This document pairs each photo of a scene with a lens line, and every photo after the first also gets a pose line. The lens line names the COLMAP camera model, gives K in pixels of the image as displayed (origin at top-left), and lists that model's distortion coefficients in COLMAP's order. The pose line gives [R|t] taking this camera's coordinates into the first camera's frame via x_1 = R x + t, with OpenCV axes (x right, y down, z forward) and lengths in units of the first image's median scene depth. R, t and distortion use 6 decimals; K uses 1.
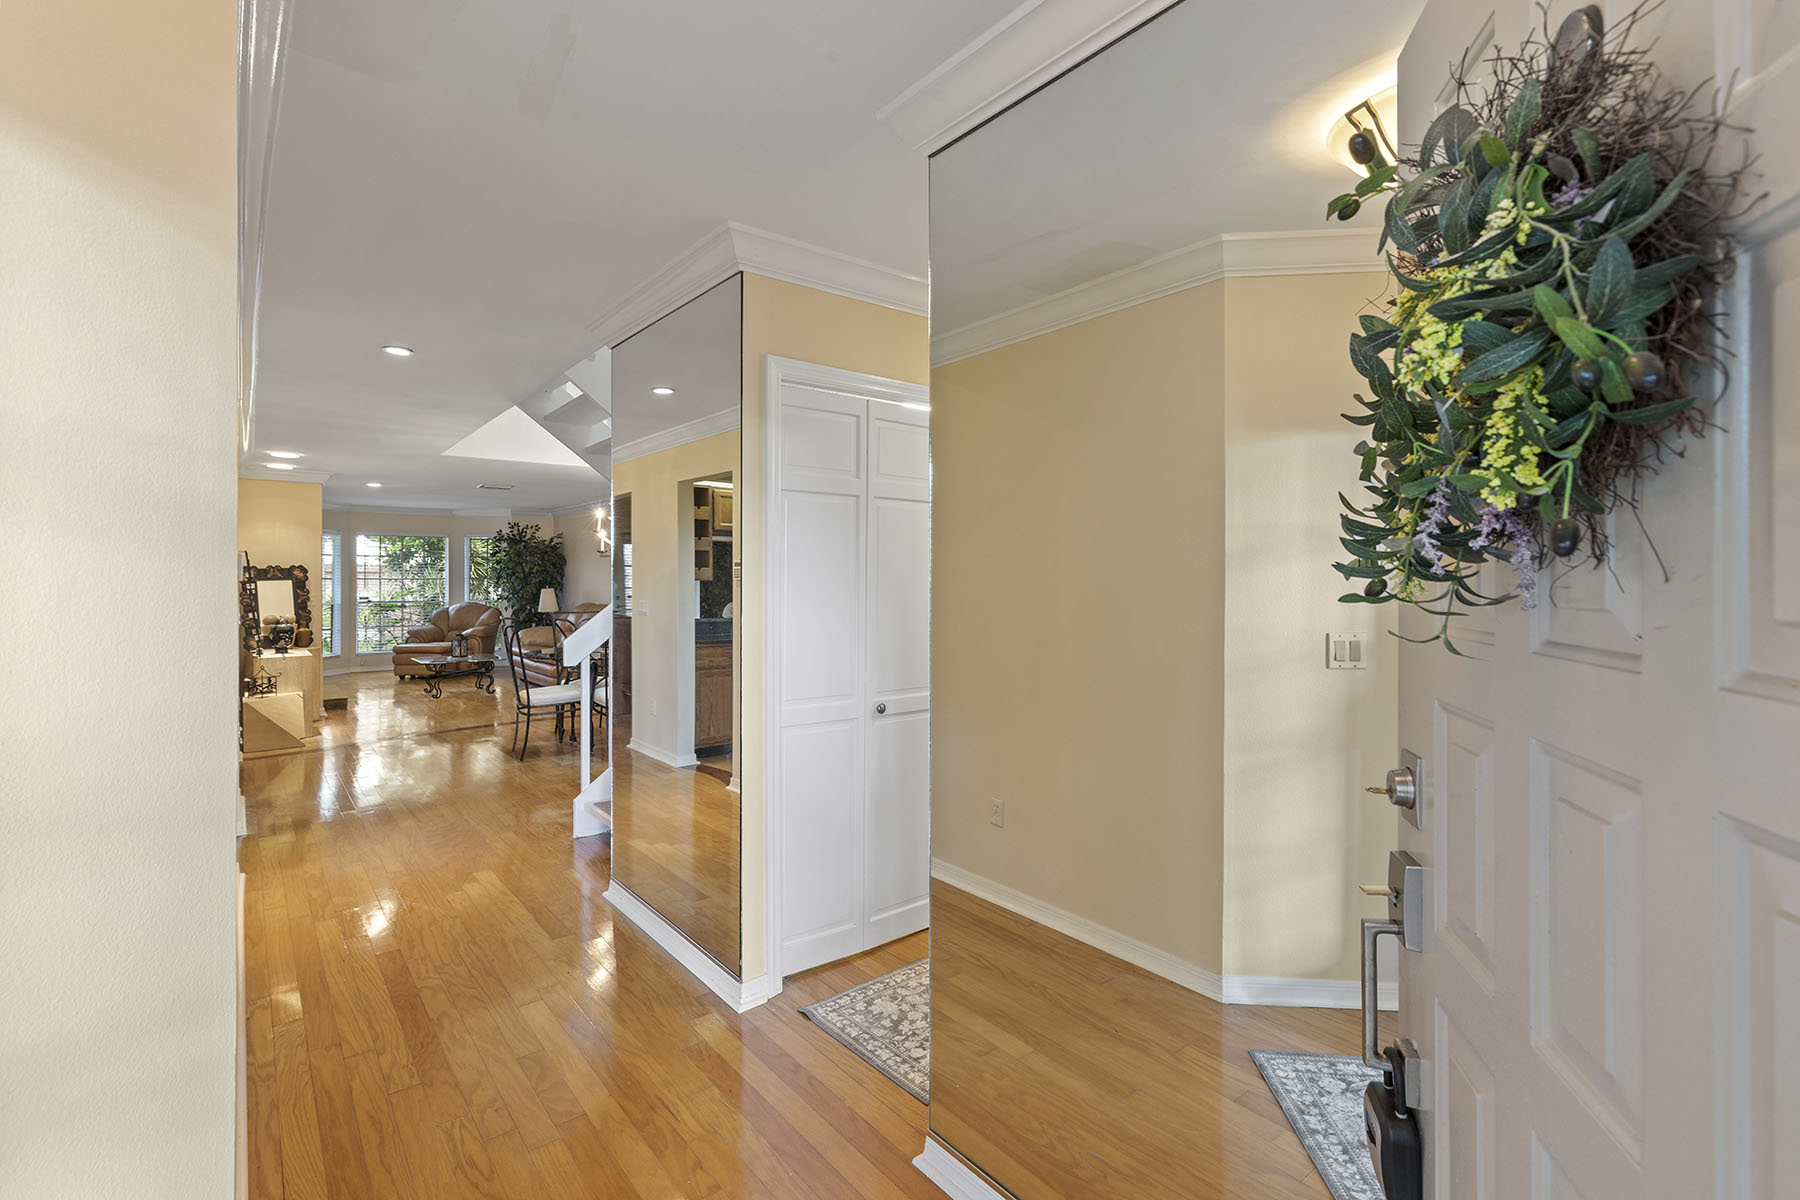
lens RADIAL K [[817.4, 0, 892.6], [0, 817.4, 577.7], [0, 0, 1]] dist [0.008373, -0.001576]
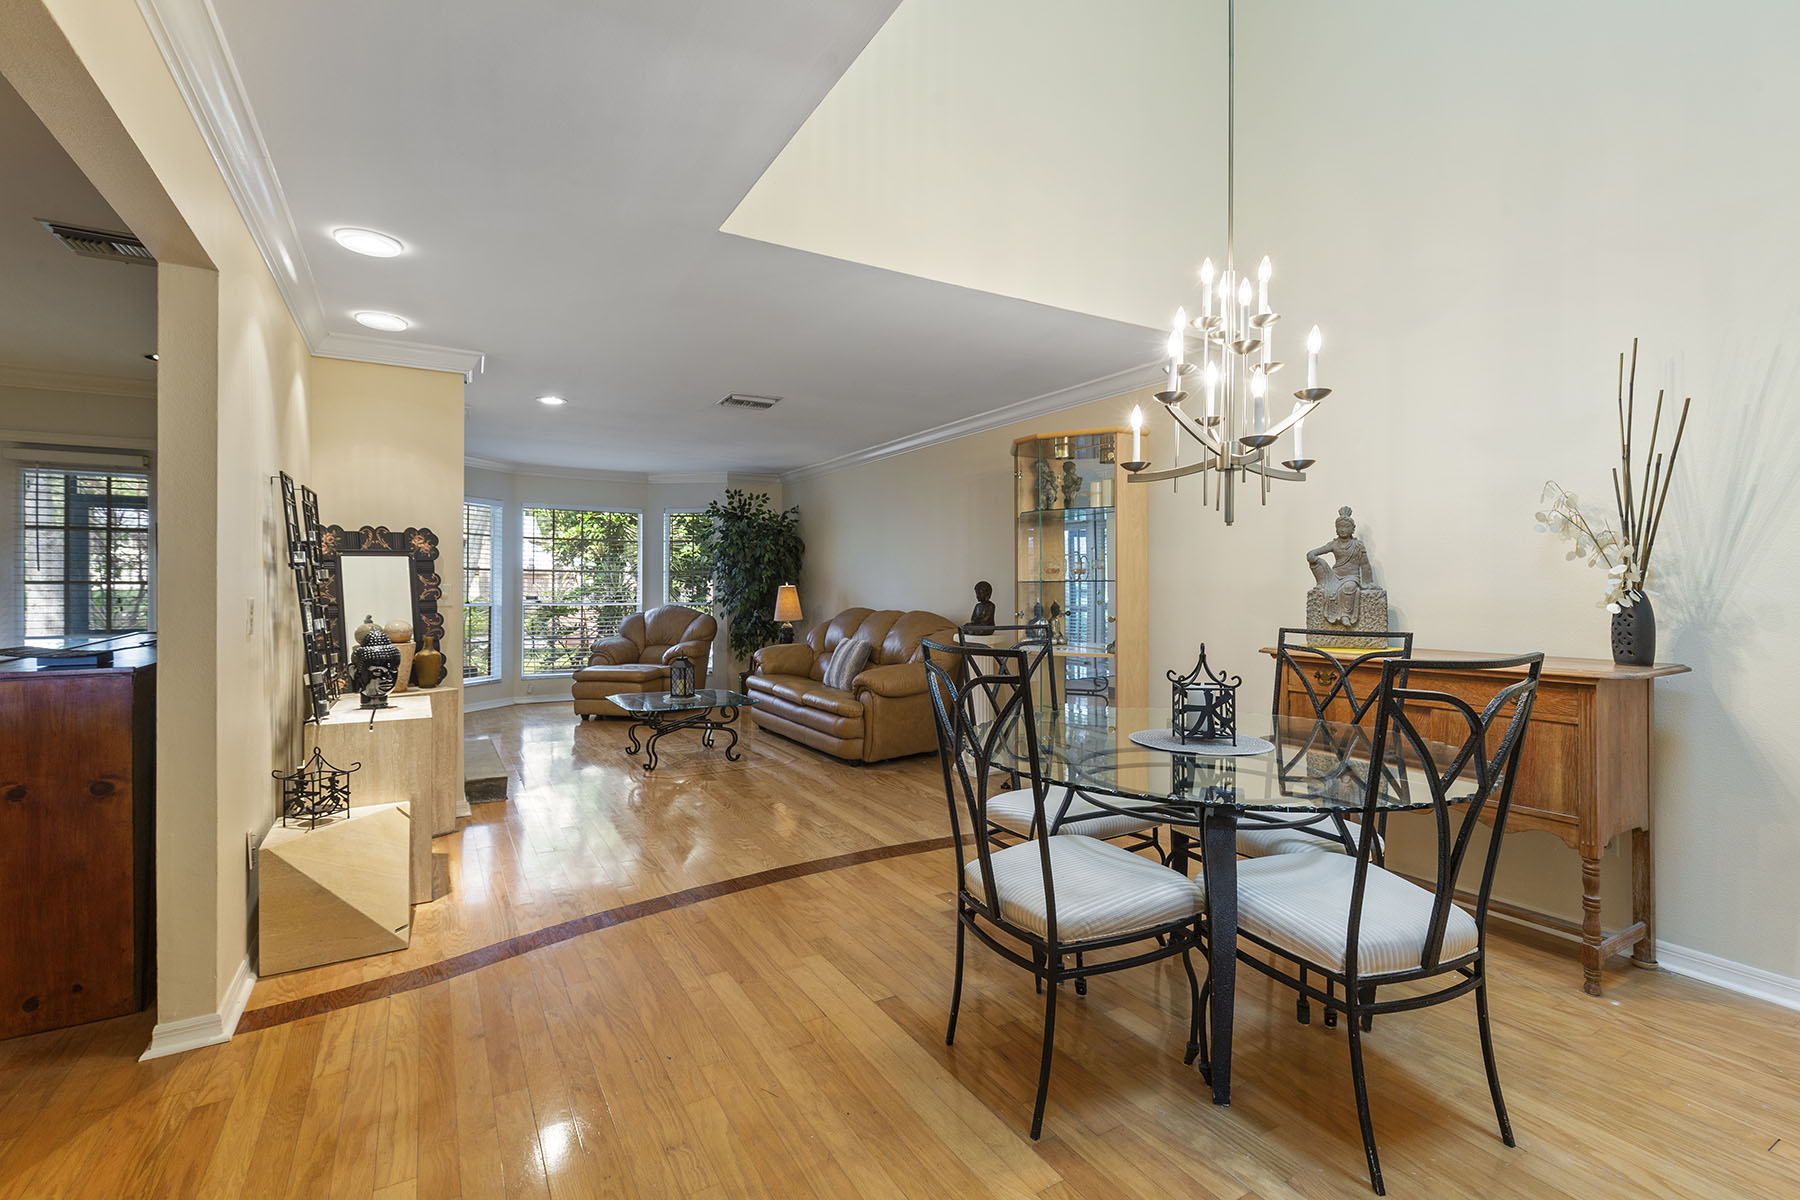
lens RADIAL K [[817.4, 0, 902.7], [0, 817.4, 586.6], [0, 0, 1]] dist [0.008373, -0.001576]
pose [[0.989807, 0.004106, -0.142355, -0.338033], [-0.004157, 0.999991, -0.000066, 0.020033], [0.142354, 0.000657, 0.989816, 0.514667]]
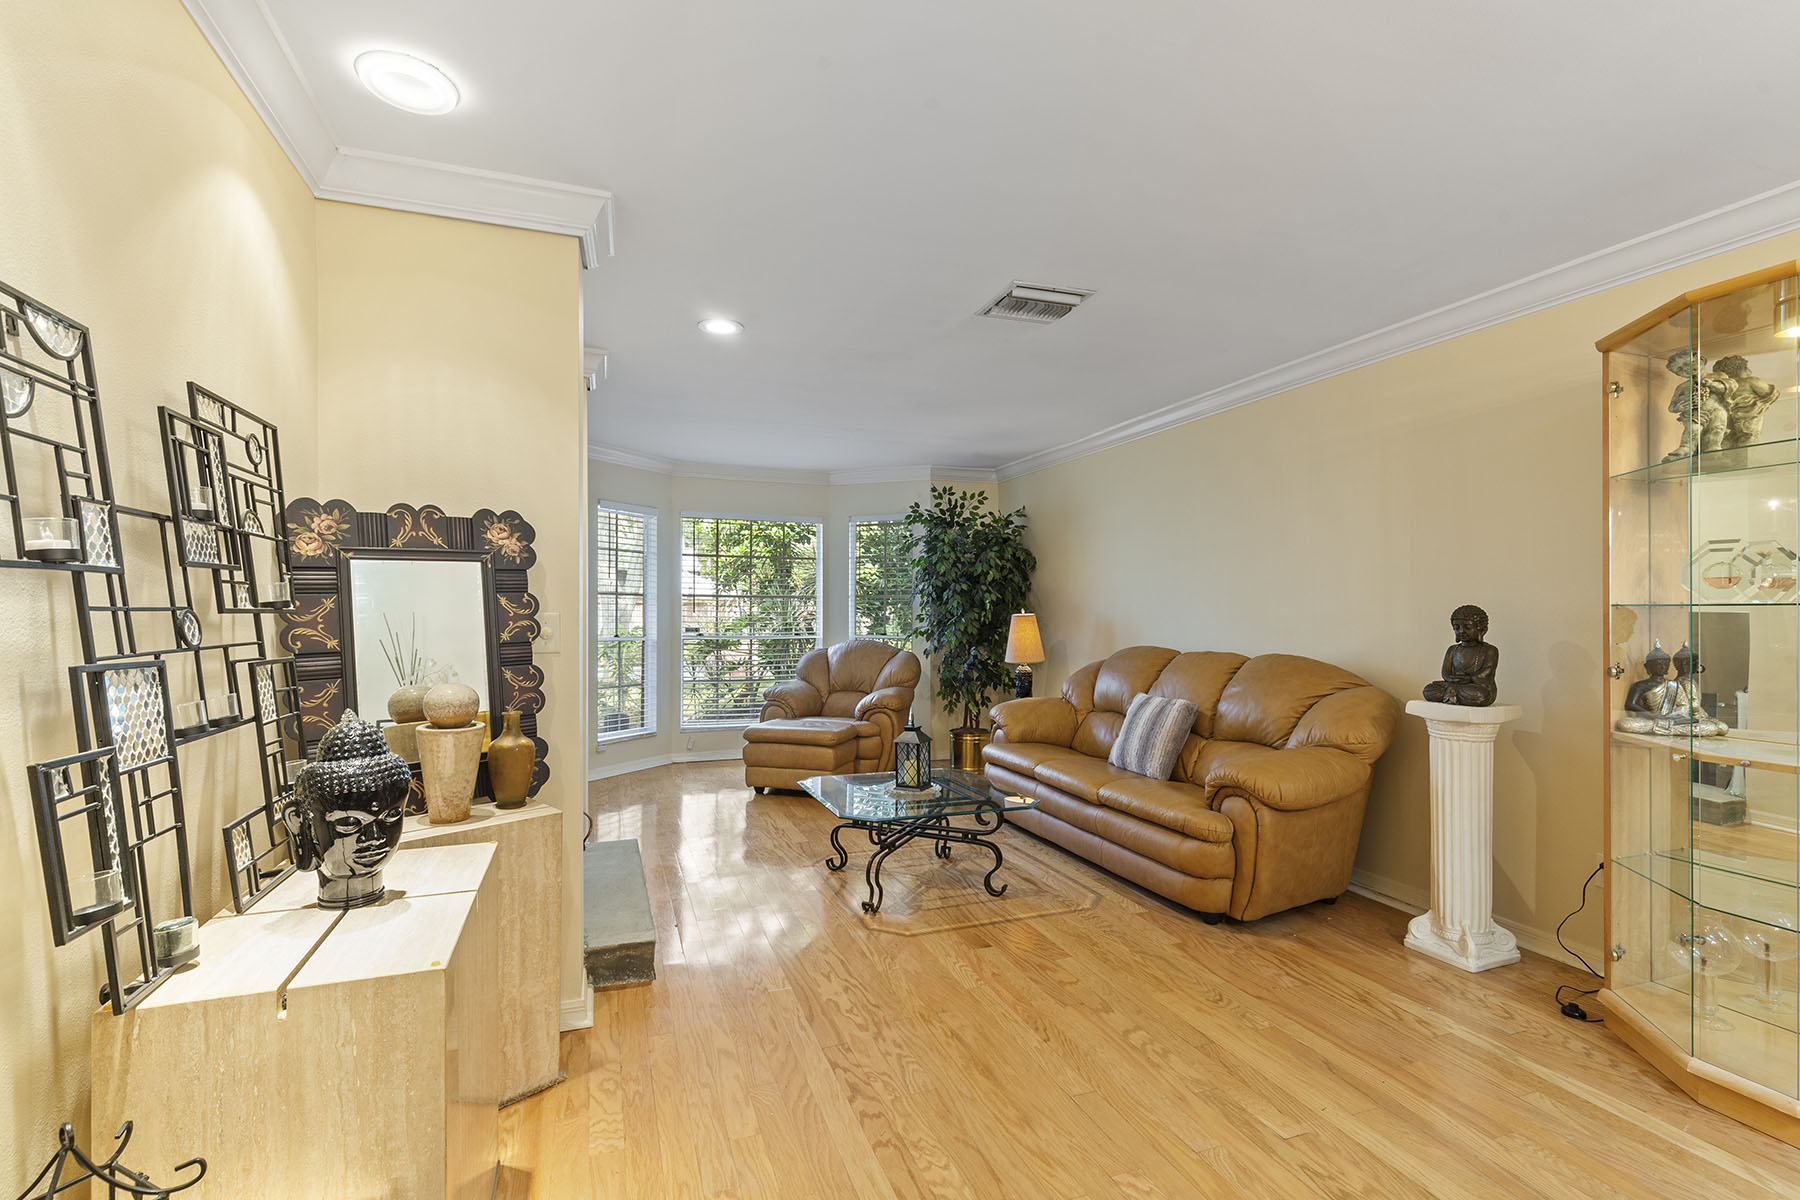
lens RADIAL K [[817.4, 0, 894.4], [0, 817.4, 617.4], [0, 0, 1]] dist [0.008373, -0.001576]
pose [[0.947690, 0.002819, -0.319180, -0.490174], [-0.001648, 0.999991, 0.003942, 0.019916], [0.319188, -0.003210, 0.947686, 0.752106]]
